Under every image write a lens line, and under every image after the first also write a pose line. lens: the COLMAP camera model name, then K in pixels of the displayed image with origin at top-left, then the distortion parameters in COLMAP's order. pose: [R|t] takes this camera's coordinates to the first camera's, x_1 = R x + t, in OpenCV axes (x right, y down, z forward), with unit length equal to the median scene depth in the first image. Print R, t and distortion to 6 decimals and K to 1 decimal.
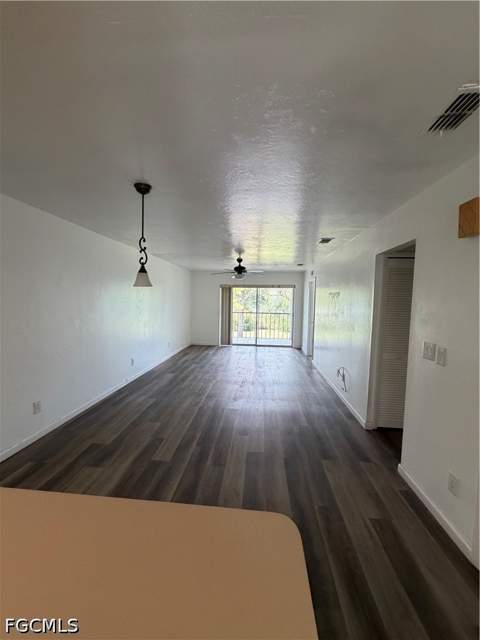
lens RADIAL K [[256.6, 0, 242.0], [0, 256.6, 320.6], [0, 0, 1]] dist [0.001096, 0.000579]
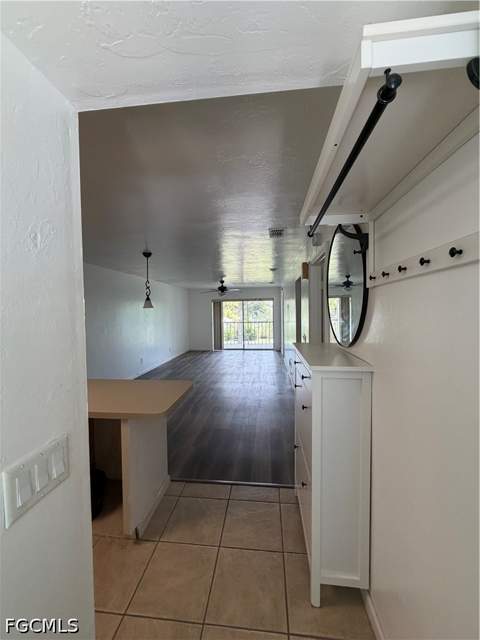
lens RADIAL K [[256.6, 0, 238.7], [0, 256.6, 319.4], [0, 0, 1]] dist [0.001096, 0.000579]
pose [[0.998902, -0.032449, -0.033796, 0.082812], [0.030832, 0.998404, -0.047313, 0.013906], [0.035277, 0.046220, 0.998308, -0.208217]]
